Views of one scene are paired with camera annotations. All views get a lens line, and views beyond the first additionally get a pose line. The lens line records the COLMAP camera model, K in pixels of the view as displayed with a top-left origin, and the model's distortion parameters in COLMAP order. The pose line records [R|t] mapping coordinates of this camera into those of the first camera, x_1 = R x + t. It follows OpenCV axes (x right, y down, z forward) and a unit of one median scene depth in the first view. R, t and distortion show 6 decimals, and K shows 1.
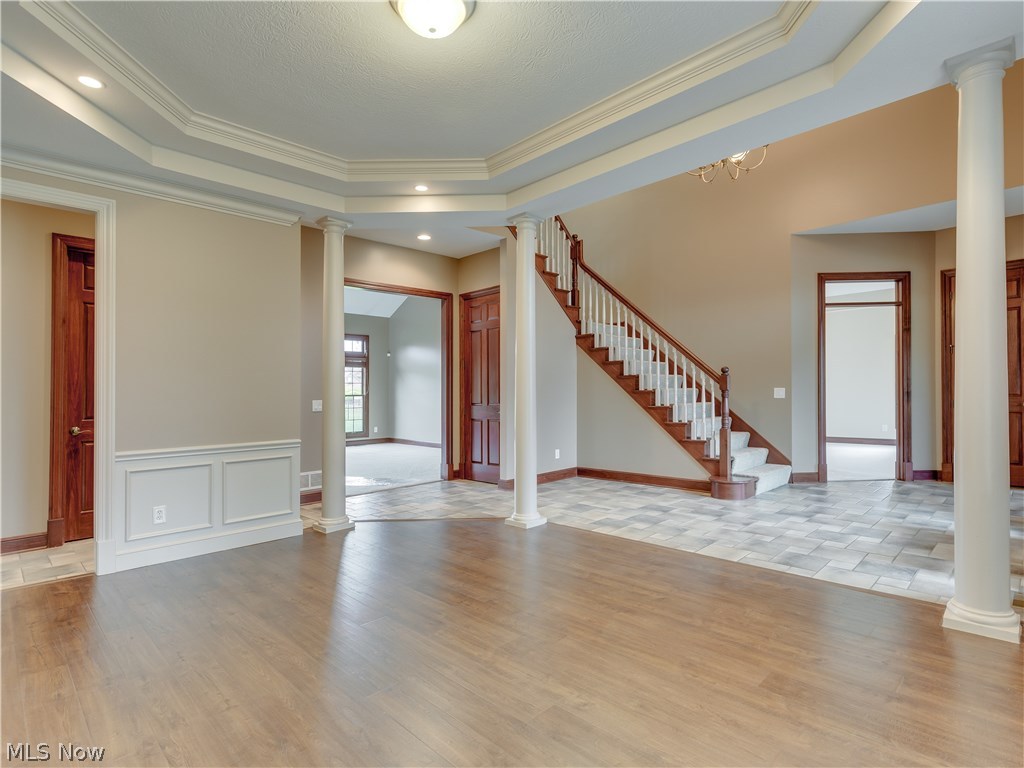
lens RADIAL K [[528.6, 0, 513.0], [0, 528.6, 380.9], [0, 0, 1]] dist [0.005492, 0.000310]
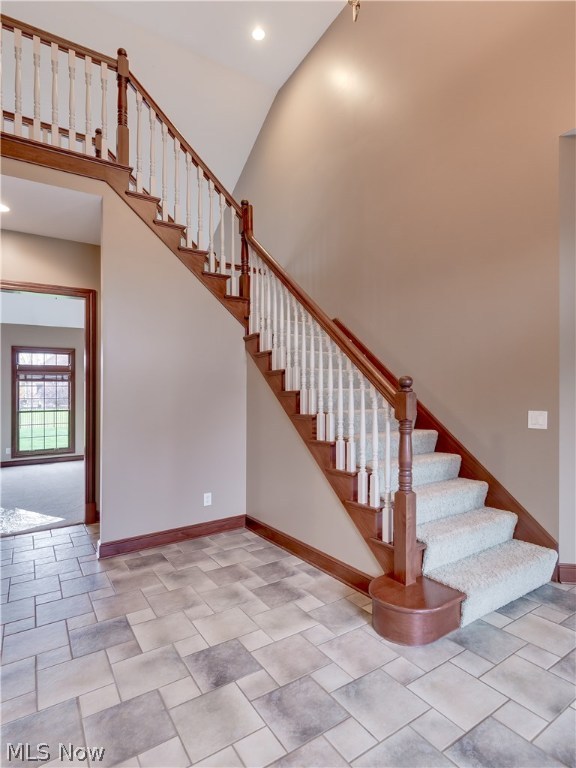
lens RADIAL K [[396.5, 0, 298.8], [0, 396.5, 393.6], [0, 0, 1]] dist [0.005492, 0.000310]
pose [[0.977166, -0.008495, -0.212310, 0.348254], [0.011511, 0.999850, 0.012974, -0.014623], [0.212168, -0.015121, 0.977116, 0.531813]]
